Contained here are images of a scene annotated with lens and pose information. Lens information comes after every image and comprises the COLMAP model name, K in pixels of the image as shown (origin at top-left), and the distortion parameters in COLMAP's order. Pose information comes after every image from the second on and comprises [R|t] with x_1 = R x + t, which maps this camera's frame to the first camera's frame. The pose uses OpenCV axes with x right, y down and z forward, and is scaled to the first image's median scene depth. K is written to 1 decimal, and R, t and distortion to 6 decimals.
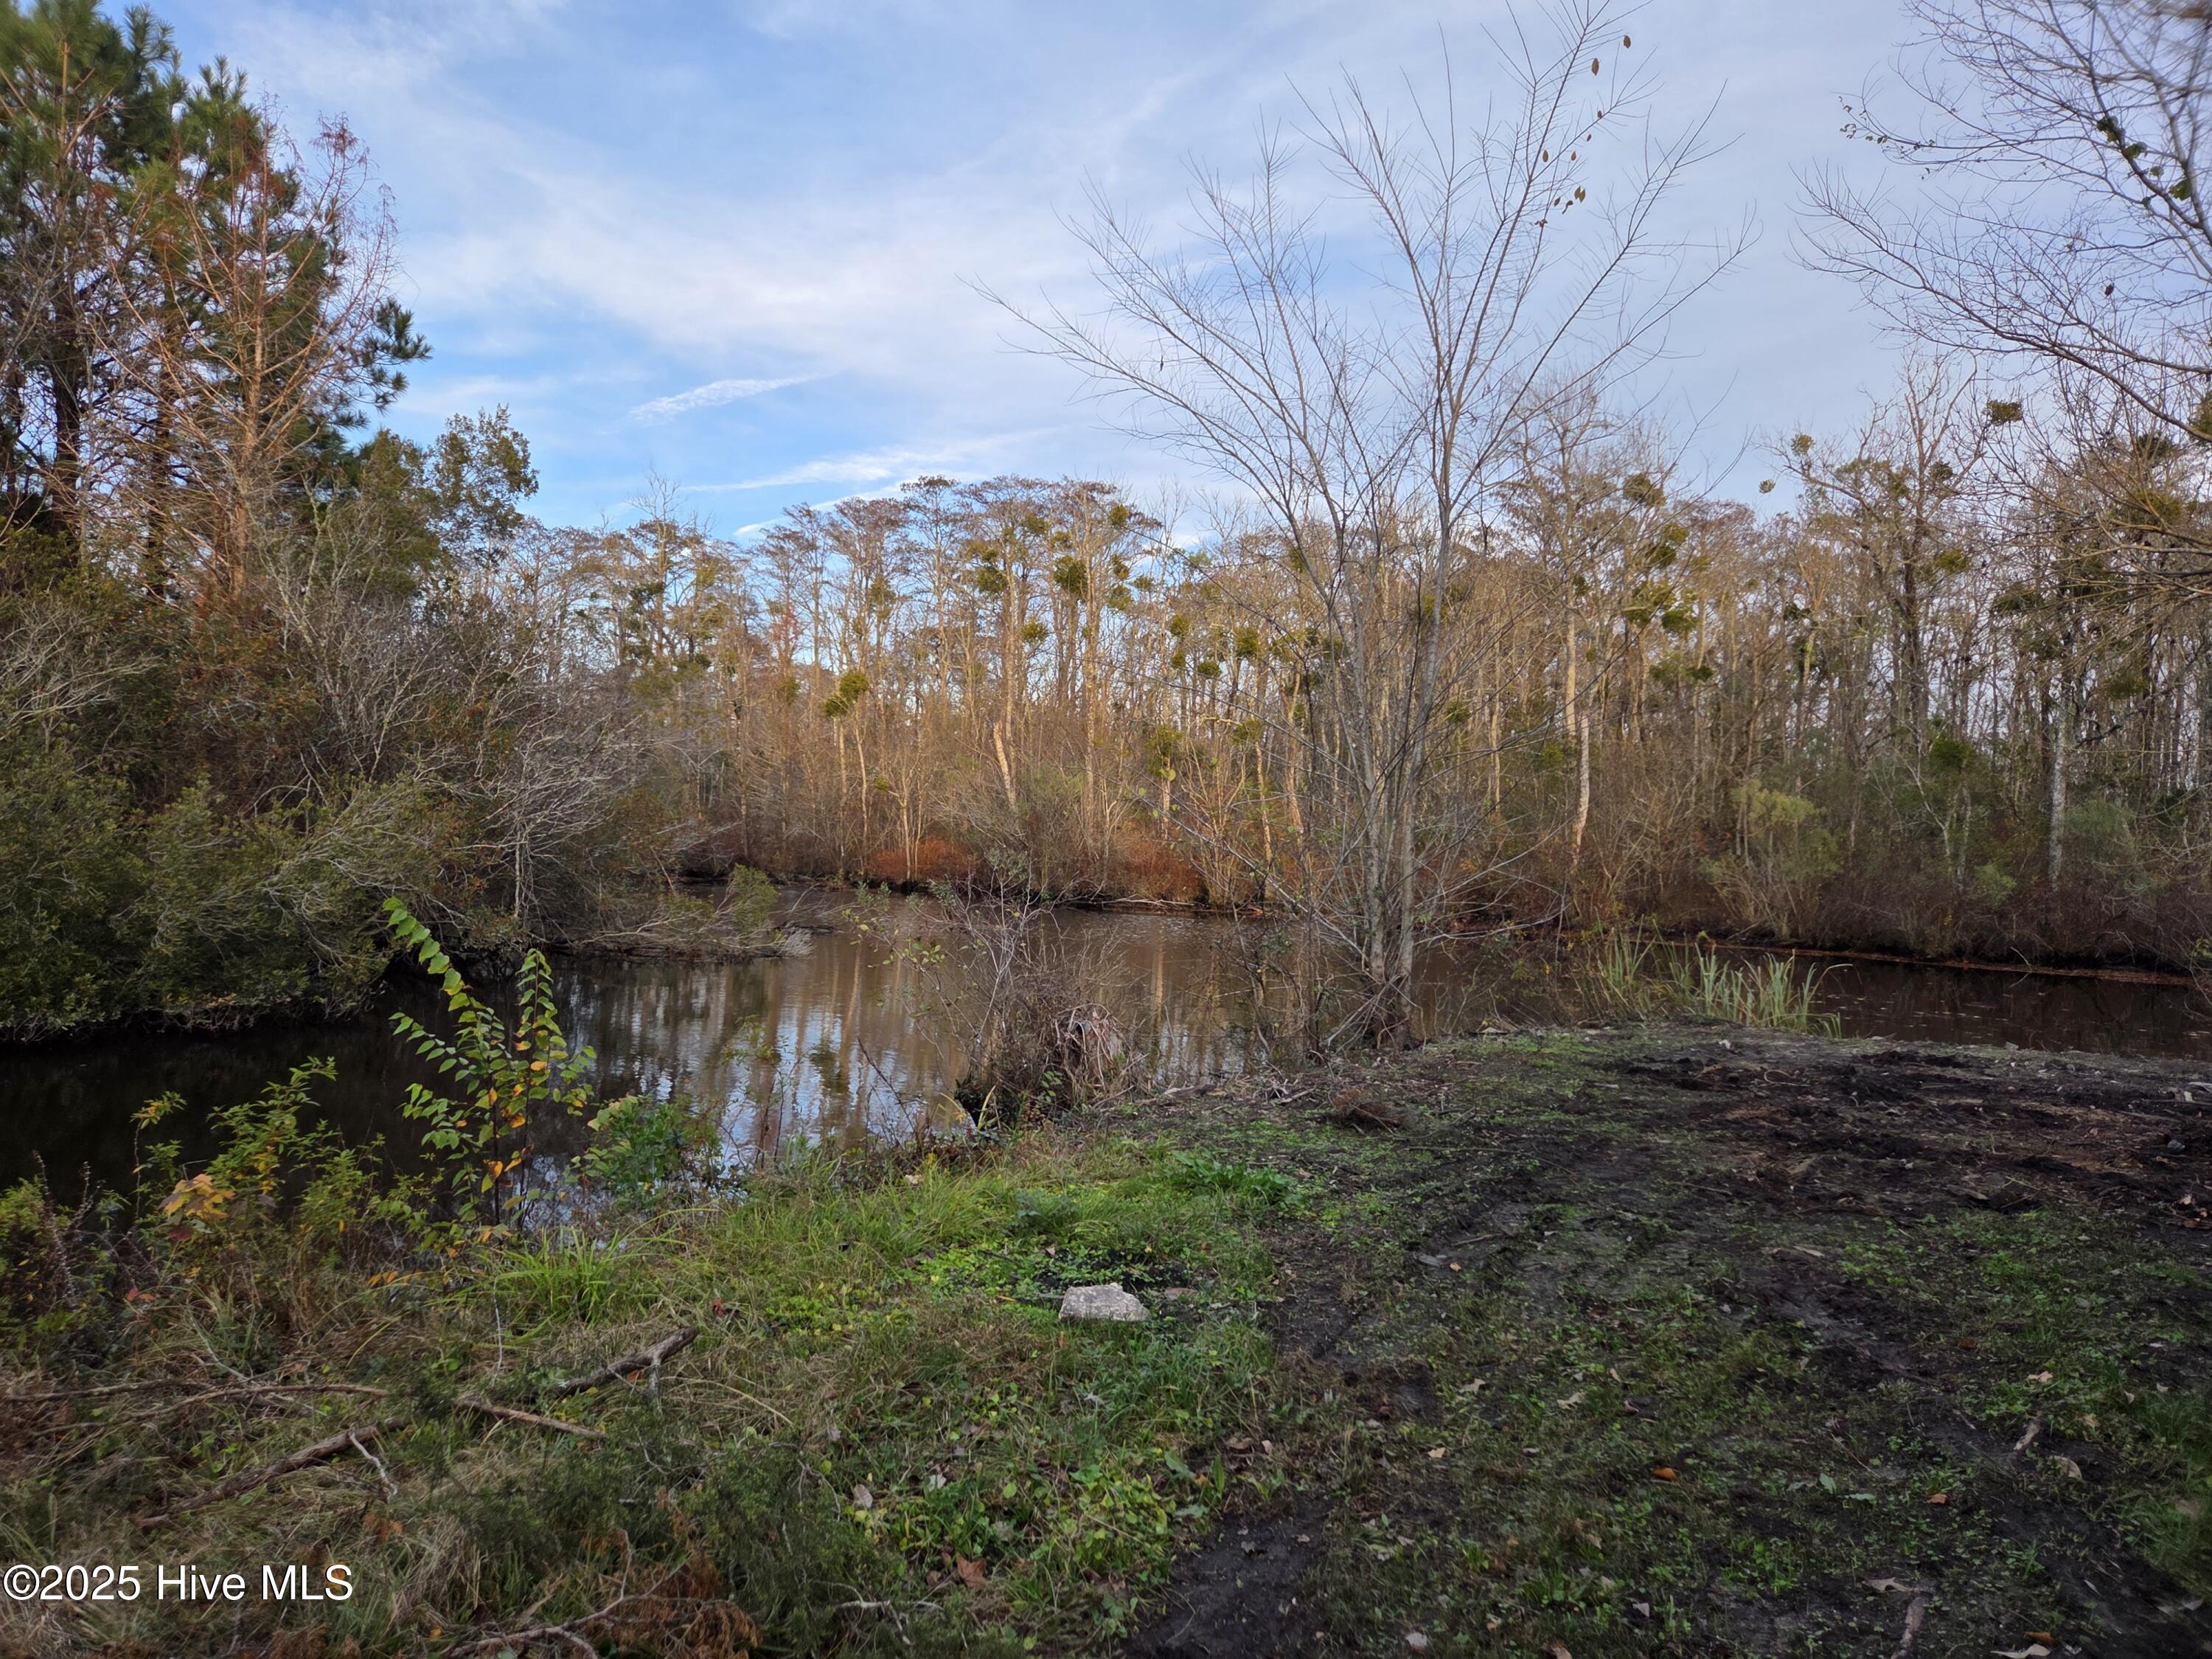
lens RADIAL K [[1524.1, 0, 1095.4], [0, 1524.1, 785.2], [0, 0, 1]] dist [0.059544, -0.058392]
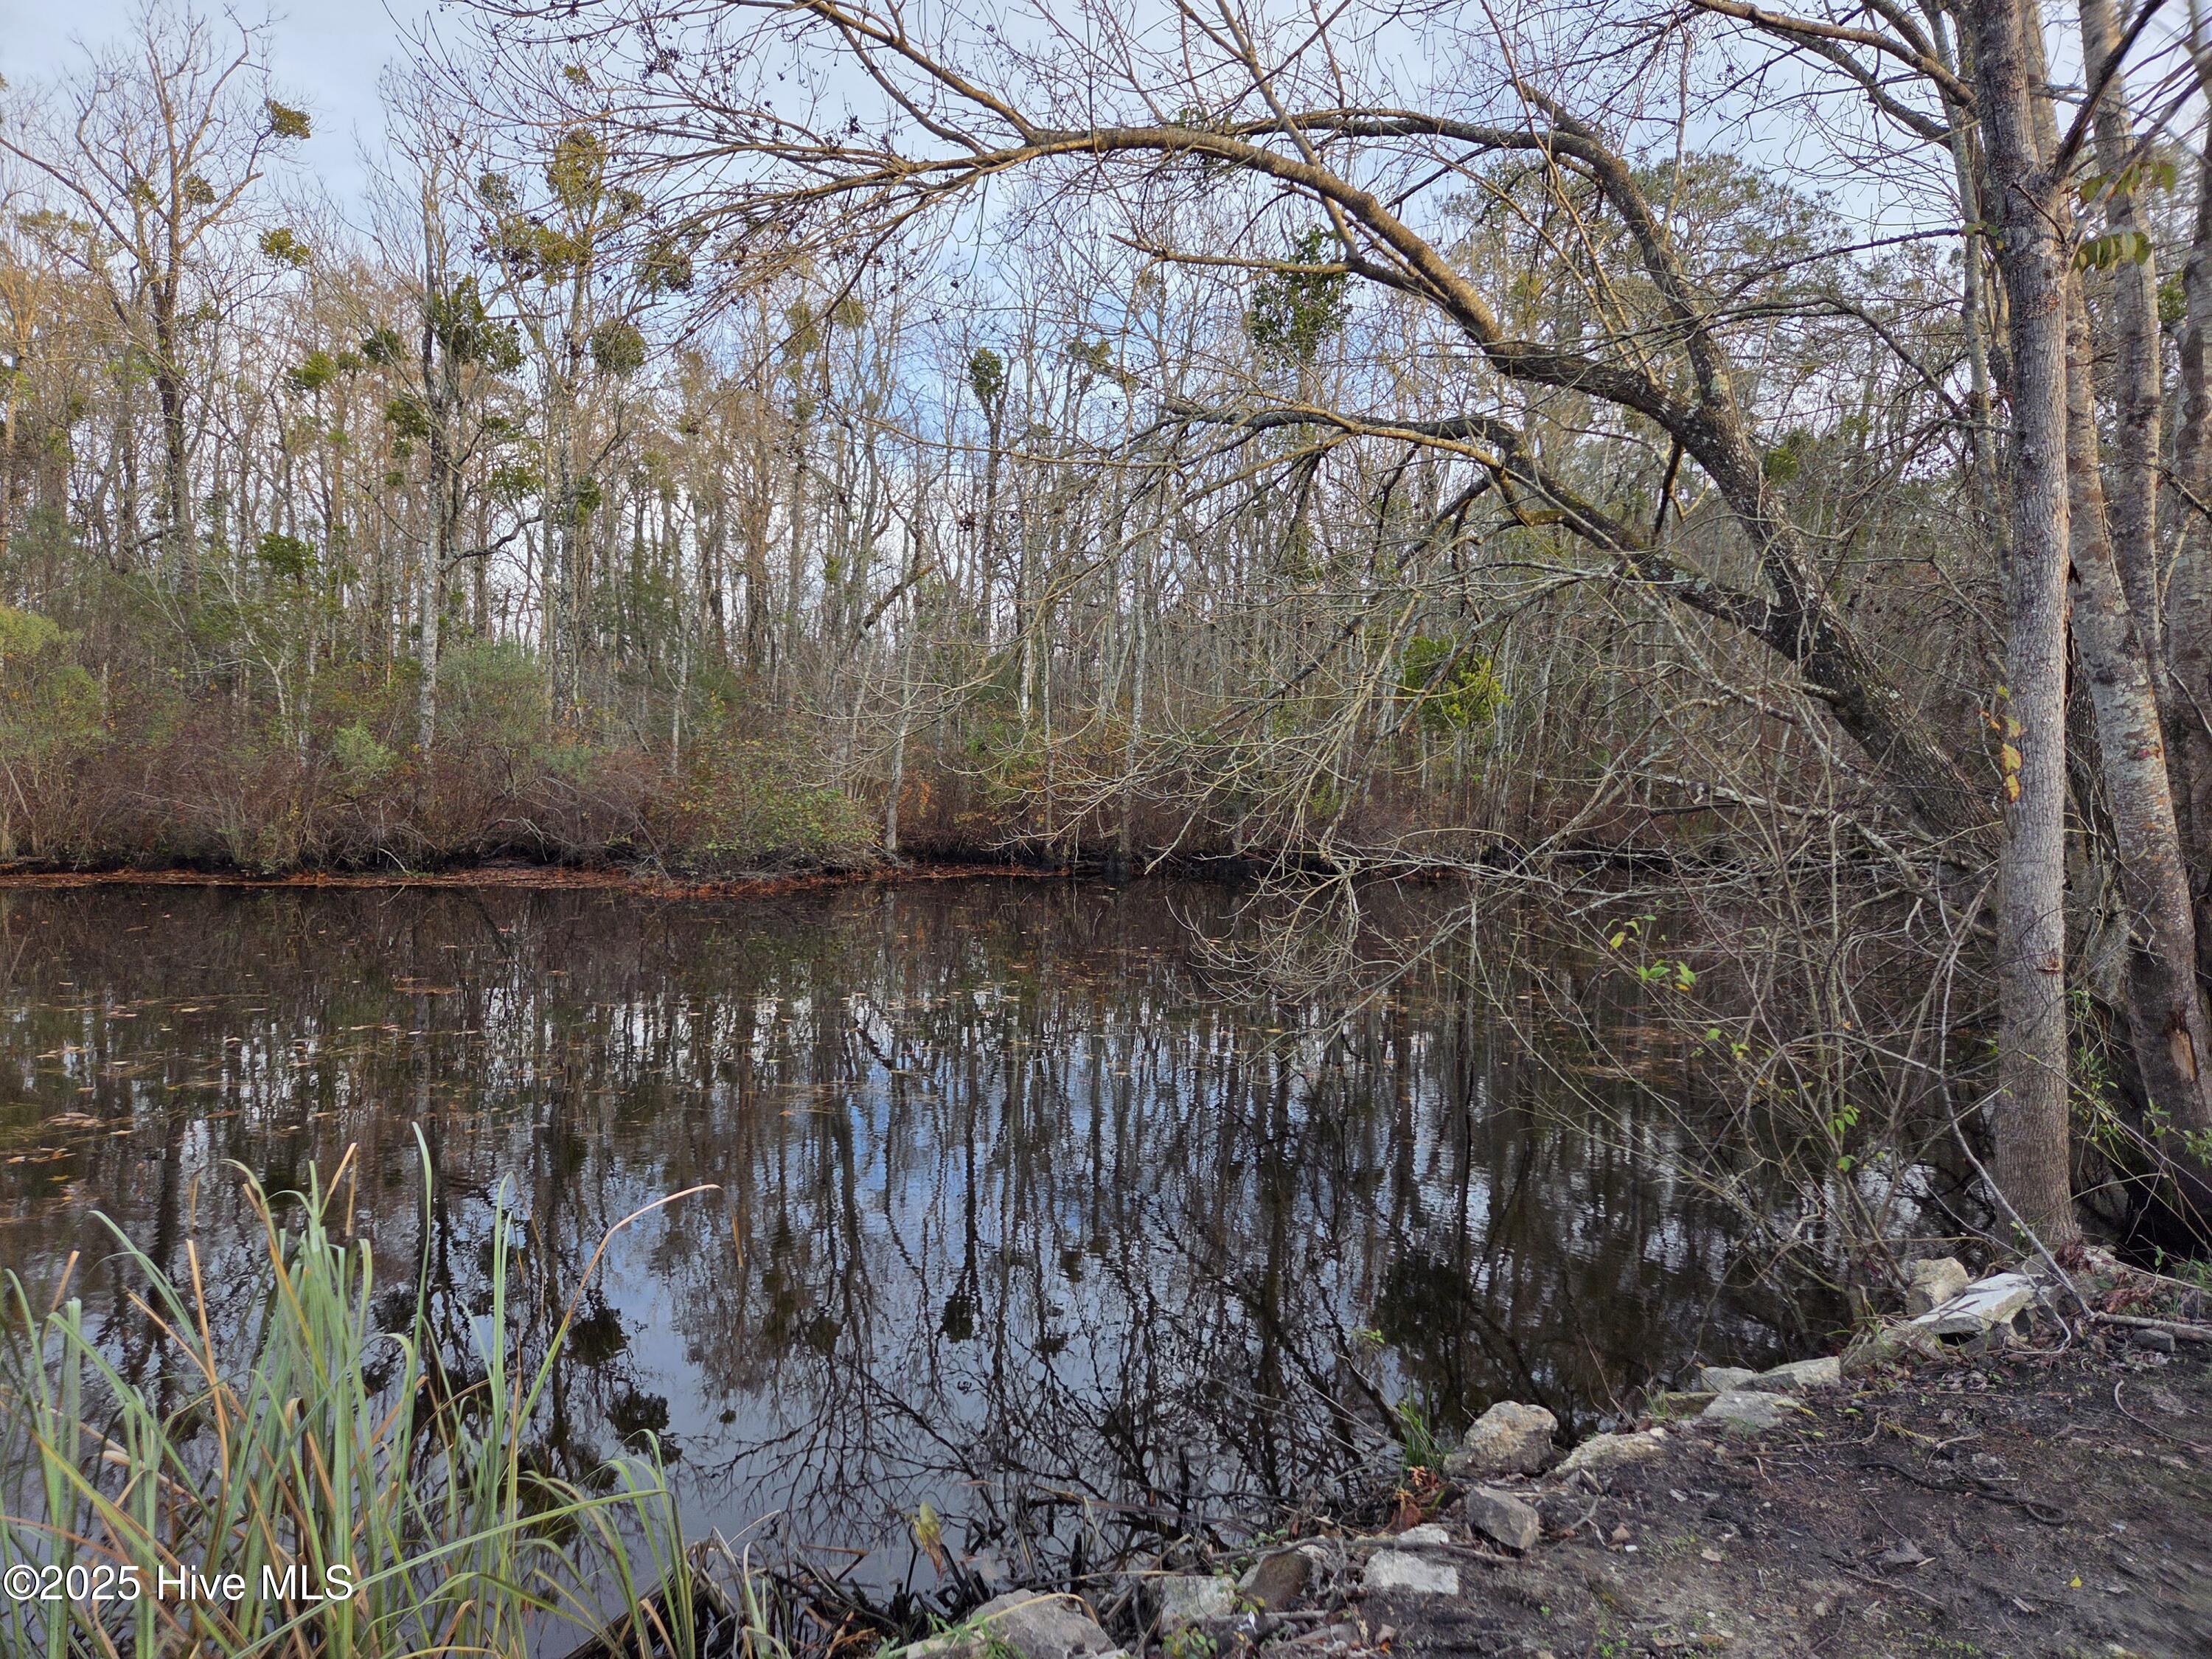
lens RADIAL K [[1524.1, 0, 1095.4], [0, 1524.1, 785.2], [0, 0, 1]] dist [0.059544, -0.058392]
pose [[0.464207, -0.035290, 0.885024, 0.108838], [-0.010695, 0.998910, 0.045441, 0.033498], [-0.885662, -0.030560, 0.463323, 0.316881]]
